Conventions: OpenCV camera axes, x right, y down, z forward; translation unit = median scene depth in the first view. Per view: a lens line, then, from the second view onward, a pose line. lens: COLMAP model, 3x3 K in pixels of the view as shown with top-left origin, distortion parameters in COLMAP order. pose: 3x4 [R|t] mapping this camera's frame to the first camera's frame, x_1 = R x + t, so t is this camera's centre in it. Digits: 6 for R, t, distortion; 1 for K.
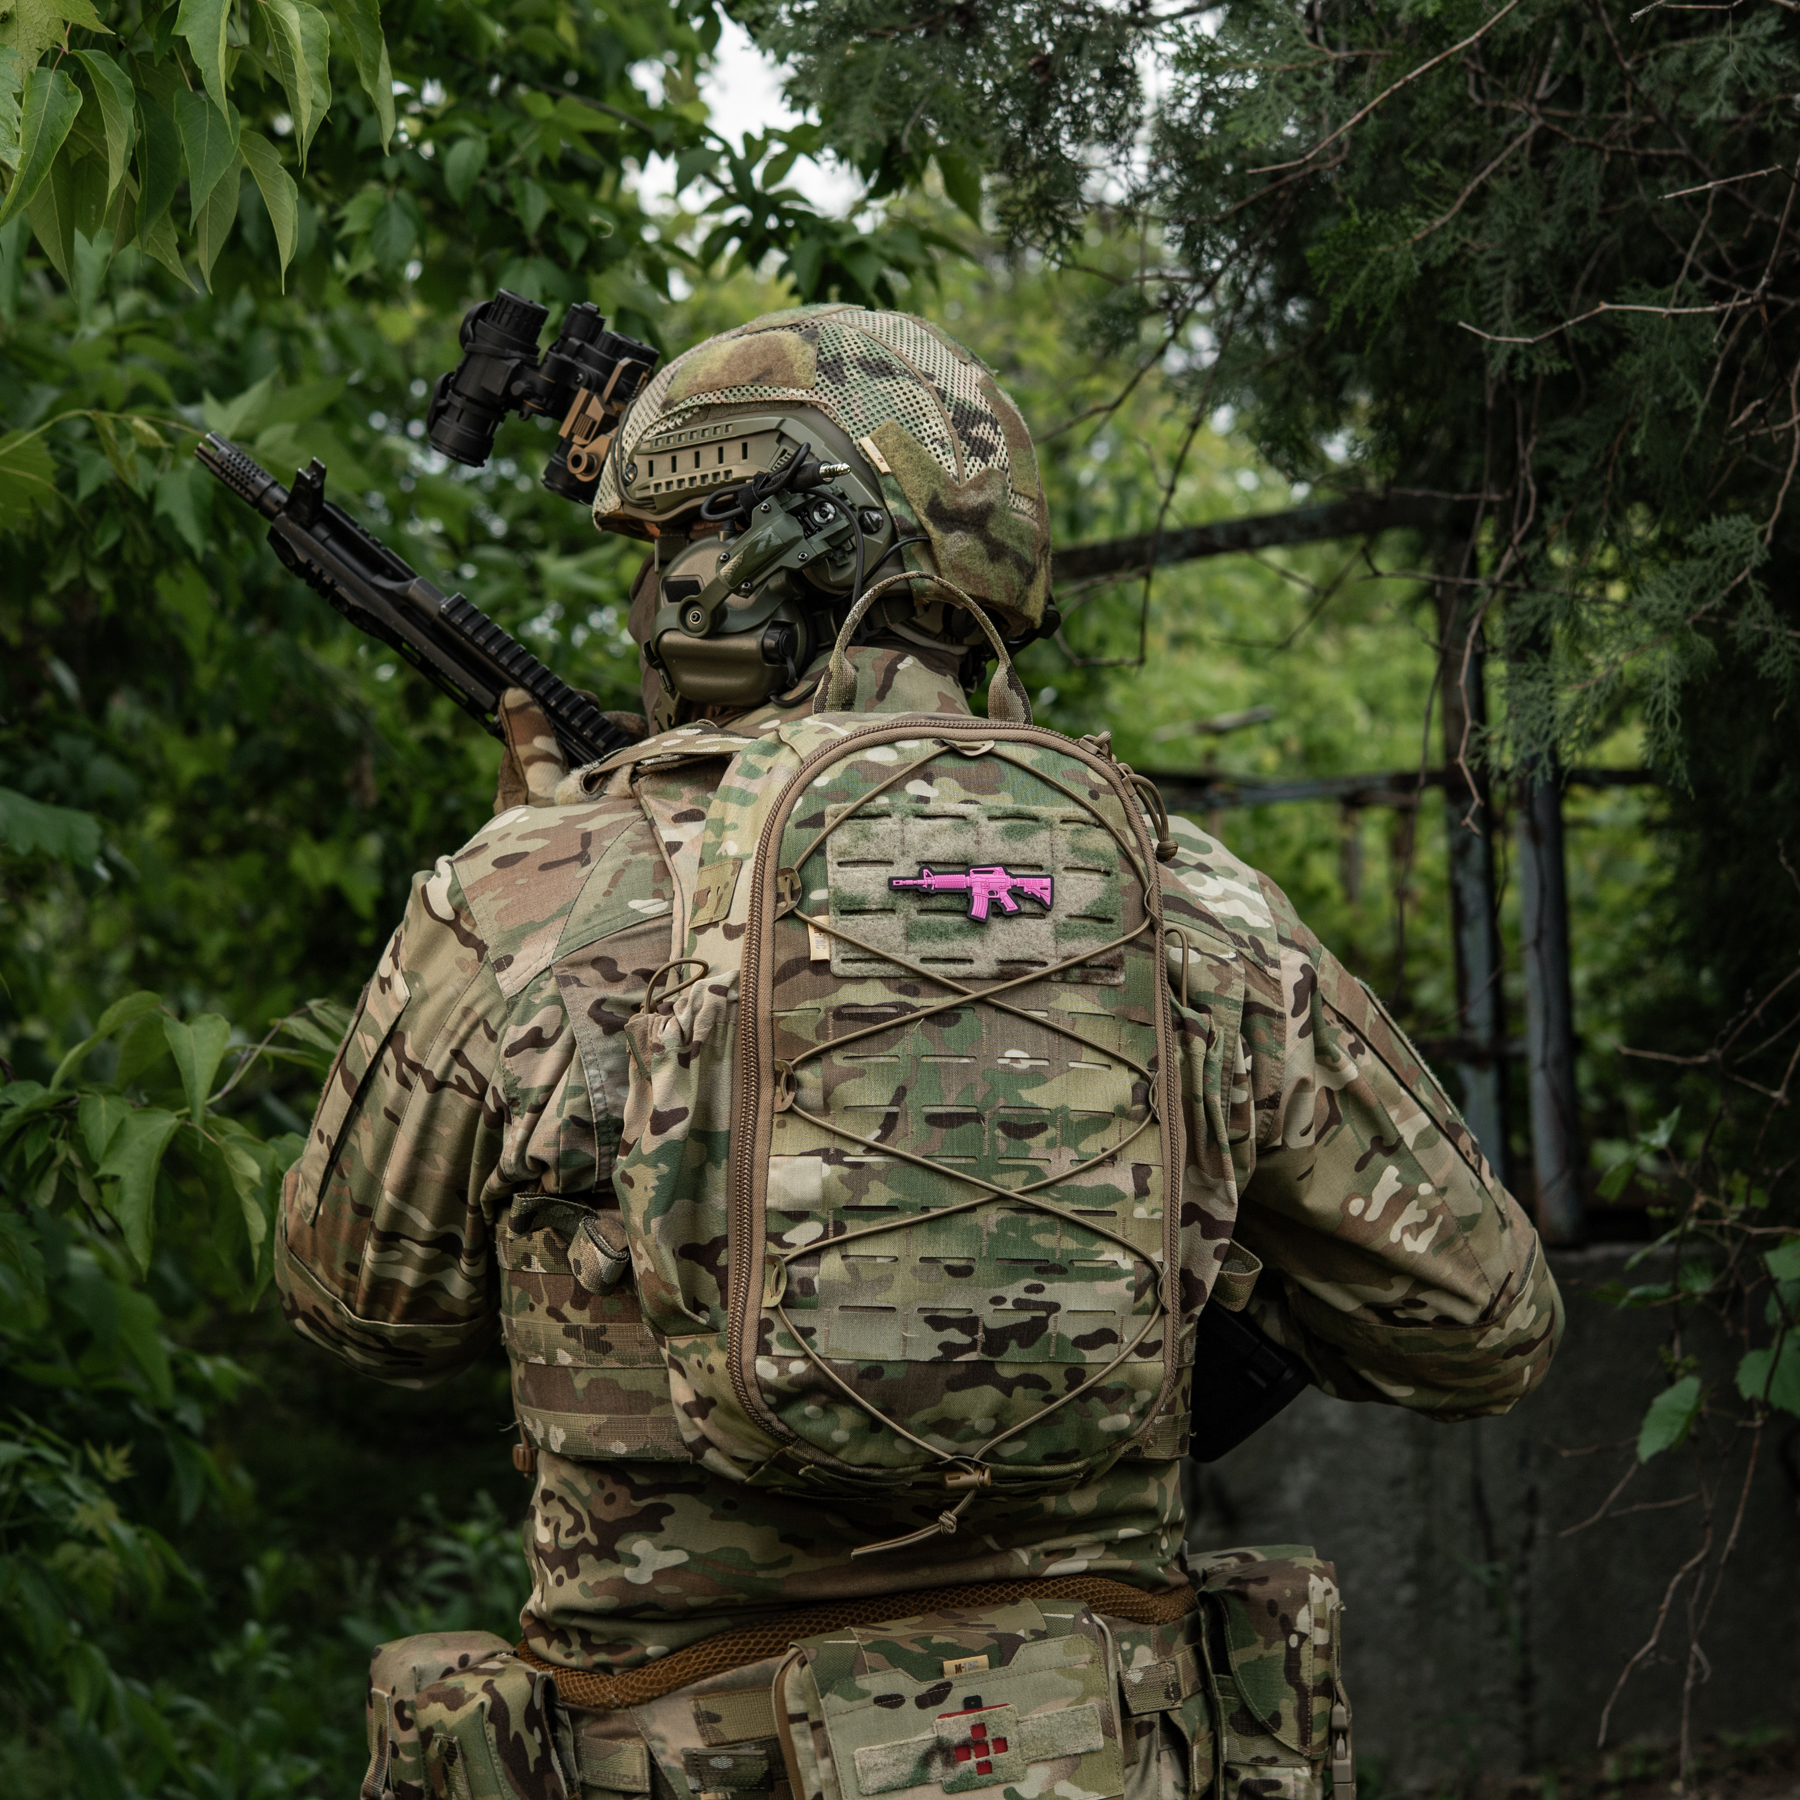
lens RADIAL K [[5274.3, 0, 900.0], [0, 5274.3, 900.0], [0, 0, 1]] dist [-0.323066, 8.932648]
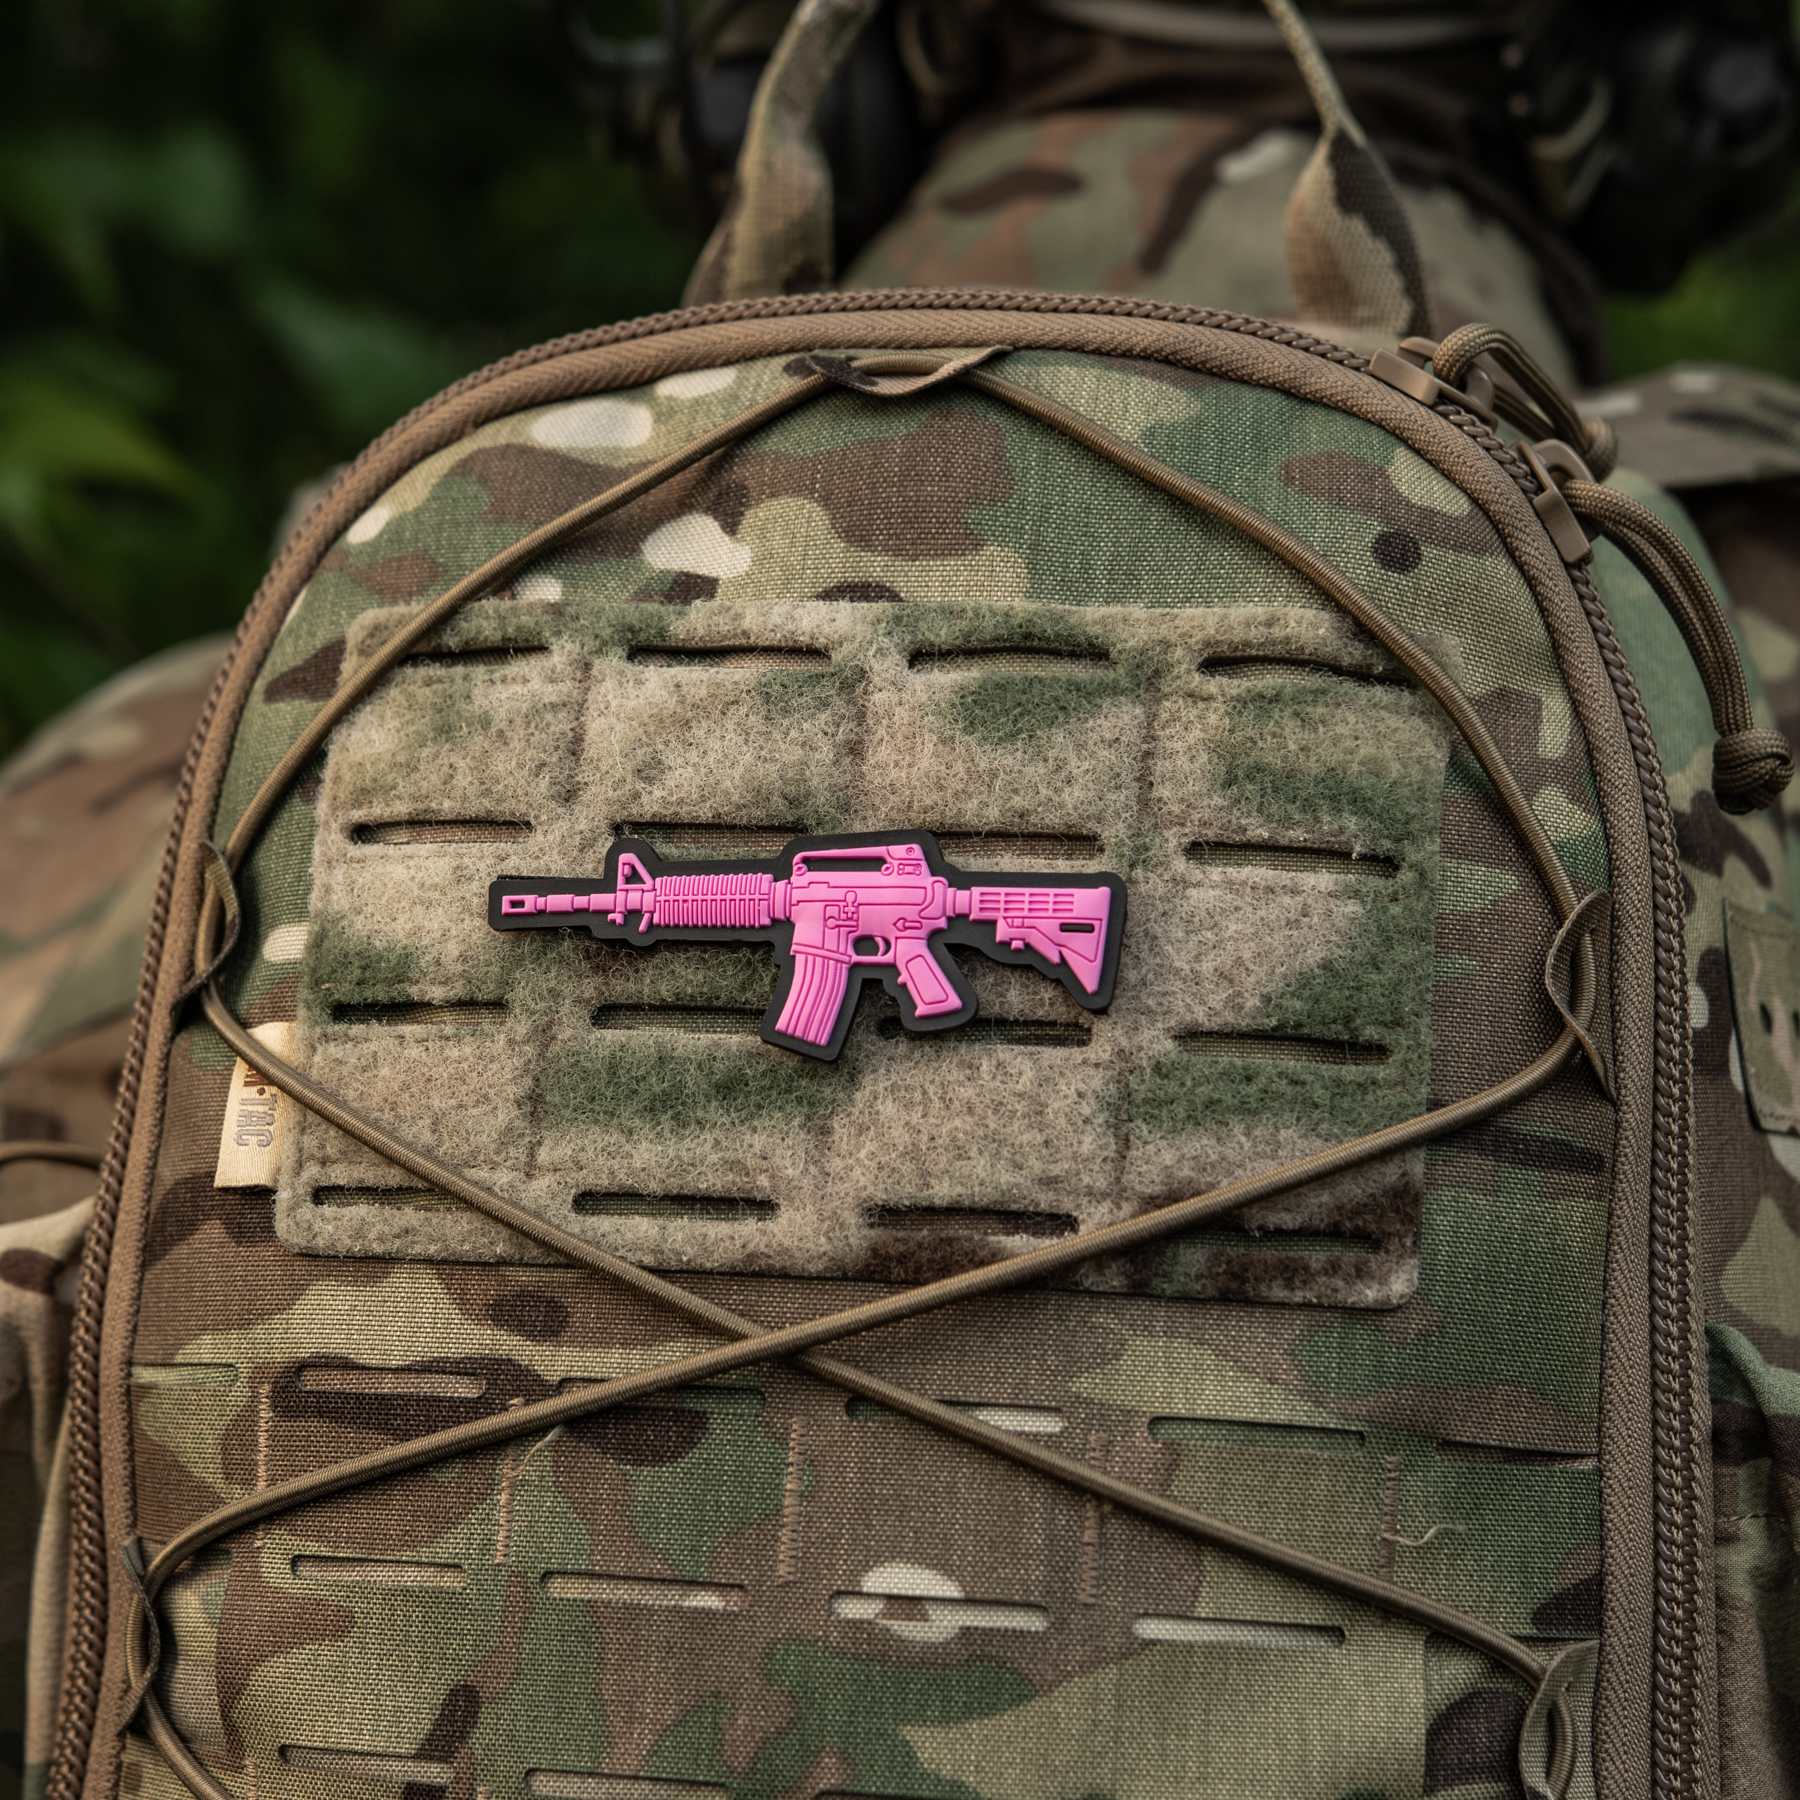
lens RADIAL K [[5274.3, 0, 900.0], [0, 5274.3, 900.0], [0, 0, 1]] dist [-0.323066, 8.932648]
pose [[0.885462, 0.013370, -0.464519, 0.139355], [0.007581, 0.999037, 0.043205, -0.014729], [0.464650, -0.041778, 0.884508, 0.772259]]
